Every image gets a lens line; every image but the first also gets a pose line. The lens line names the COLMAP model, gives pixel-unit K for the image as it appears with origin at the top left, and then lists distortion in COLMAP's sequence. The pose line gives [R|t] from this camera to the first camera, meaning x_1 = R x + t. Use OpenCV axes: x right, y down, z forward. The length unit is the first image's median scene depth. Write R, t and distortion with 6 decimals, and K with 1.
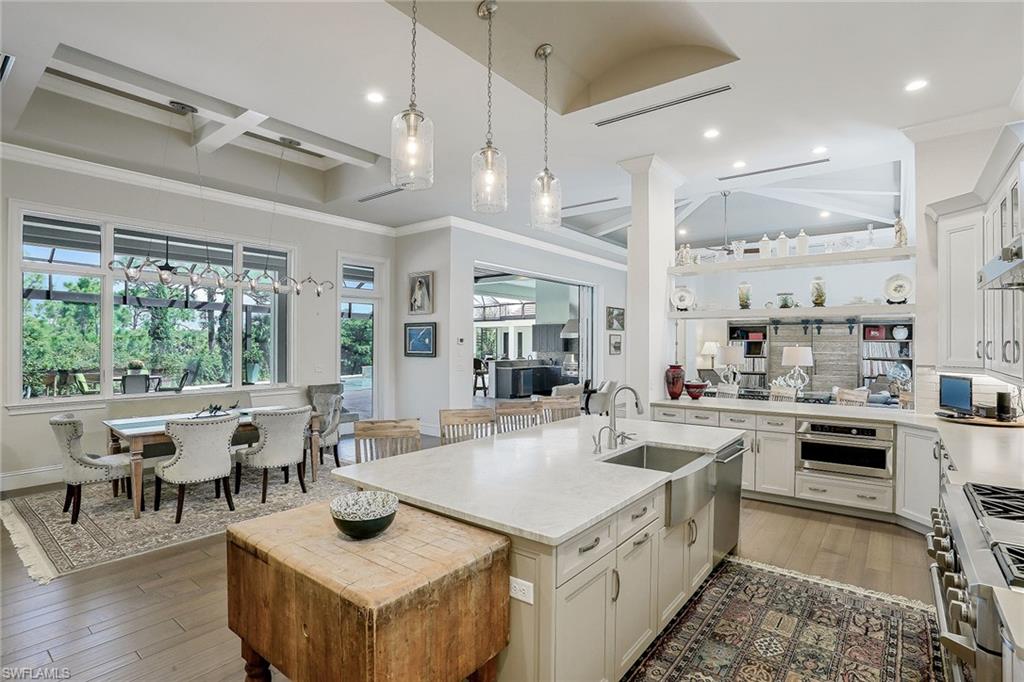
lens RADIAL K [[502.7, 0, 513.6], [0, 502.7, 344.7], [0, 0, 1]] dist [-0.070899, 0.030186]
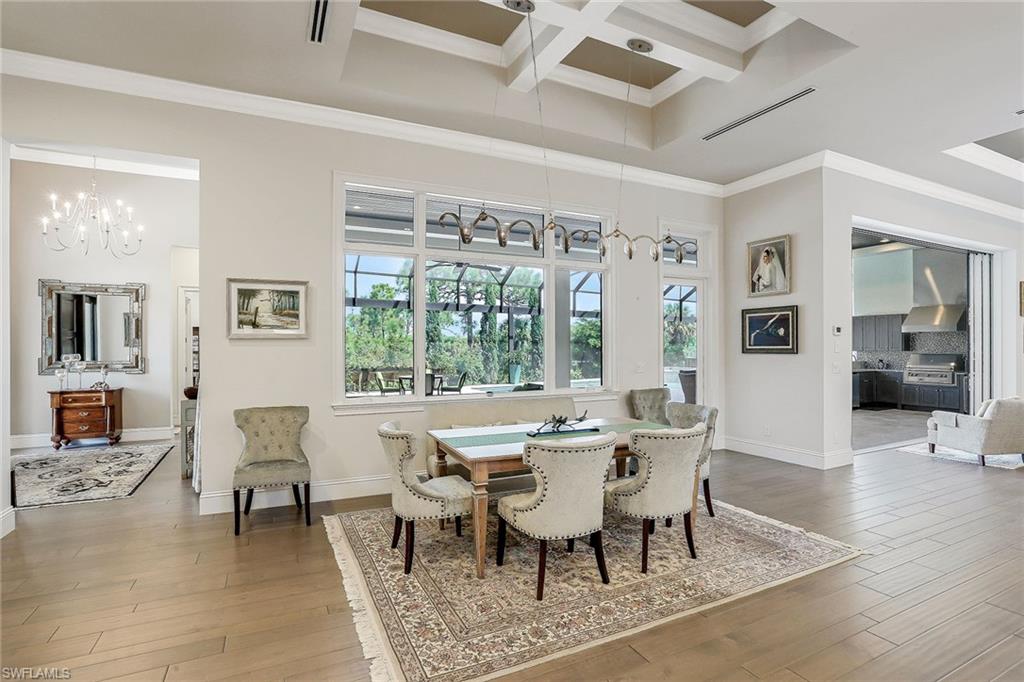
lens RADIAL K [[502.7, 0, 513.6], [0, 502.7, 344.7], [0, 0, 1]] dist [-0.070899, 0.030186]
pose [[0.901101, -0.007958, -0.433535, -0.181275], [0.004775, 0.999953, -0.008432, 0.013184], [0.433582, 0.005528, 0.901097, 0.162187]]
